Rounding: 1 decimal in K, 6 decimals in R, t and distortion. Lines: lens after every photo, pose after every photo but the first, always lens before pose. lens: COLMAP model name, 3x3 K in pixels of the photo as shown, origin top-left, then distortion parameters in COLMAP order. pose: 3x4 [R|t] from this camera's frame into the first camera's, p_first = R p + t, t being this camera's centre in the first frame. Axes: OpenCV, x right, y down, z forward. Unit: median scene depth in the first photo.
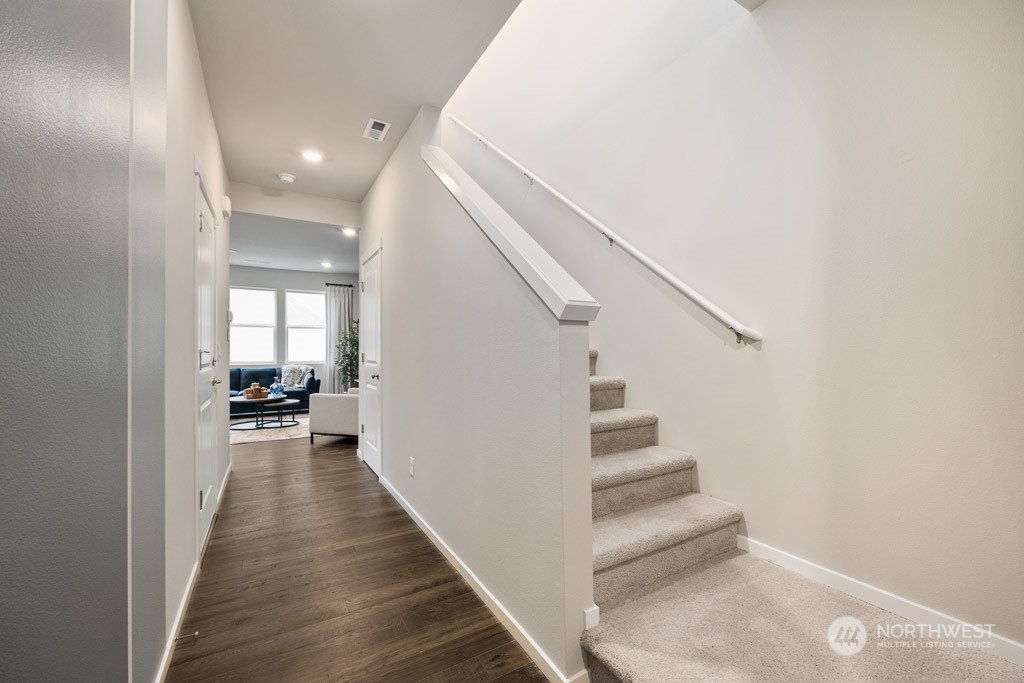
lens RADIAL K [[423.6, 0, 518.5], [0, 423.6, 344.6], [0, 0, 1]] dist [-0.003959, 0.000869]
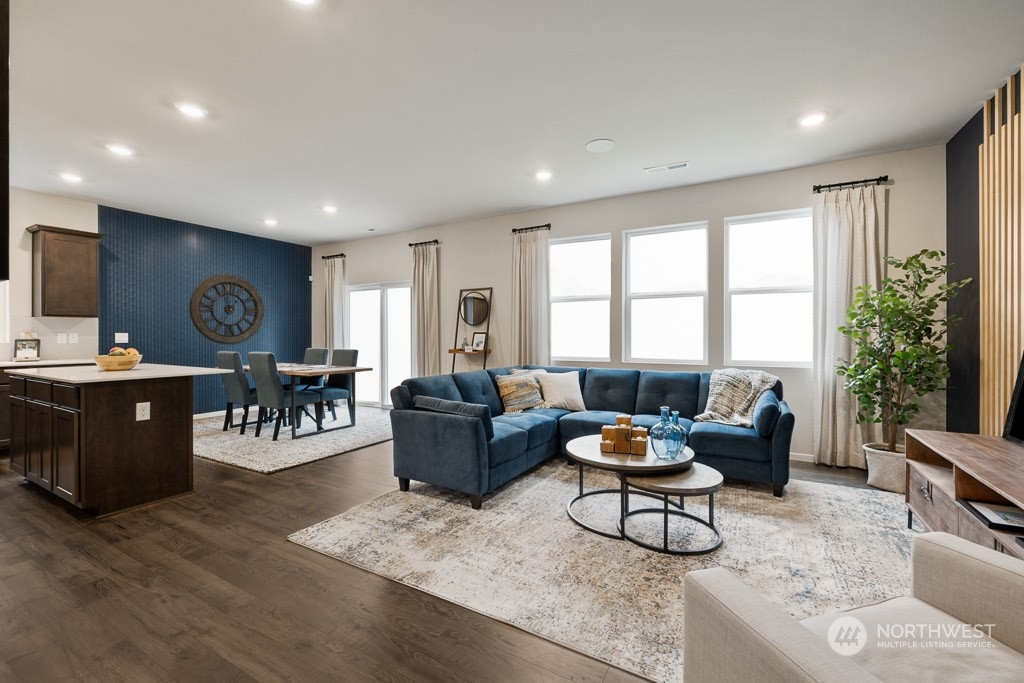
lens RADIAL K [[423.6, 0, 516.5], [0, 423.6, 340.8], [0, 0, 1]] dist [-0.003959, 0.000869]
pose [[0.495916, 0.009675, -0.868317, -0.233694], [0.003305, 0.999910, 0.013029, 0.008576], [0.868364, -0.009331, 0.495839, 0.531081]]
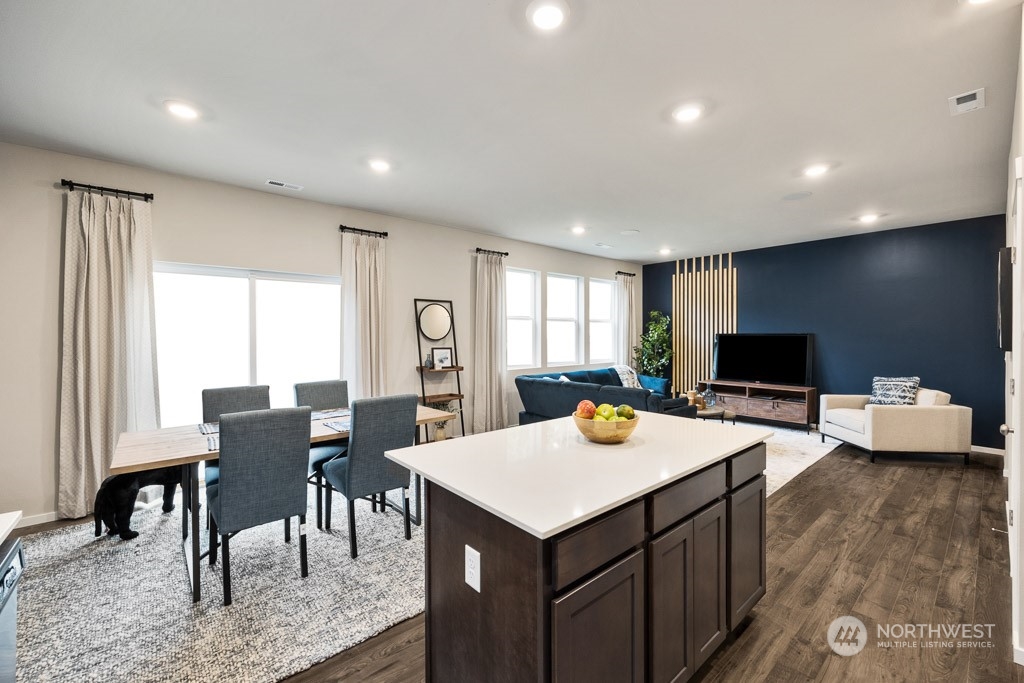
lens RADIAL K [[423.6, 0, 508.1], [0, 423.6, 332.8], [0, 0, 1]] dist [-0.003959, 0.000869]
pose [[0.983978, -0.002508, 0.178272, -0.863567], [0.002749, 0.999996, -0.001104, -0.017255], [-0.178268, 0.001577, 0.983981, 0.183027]]
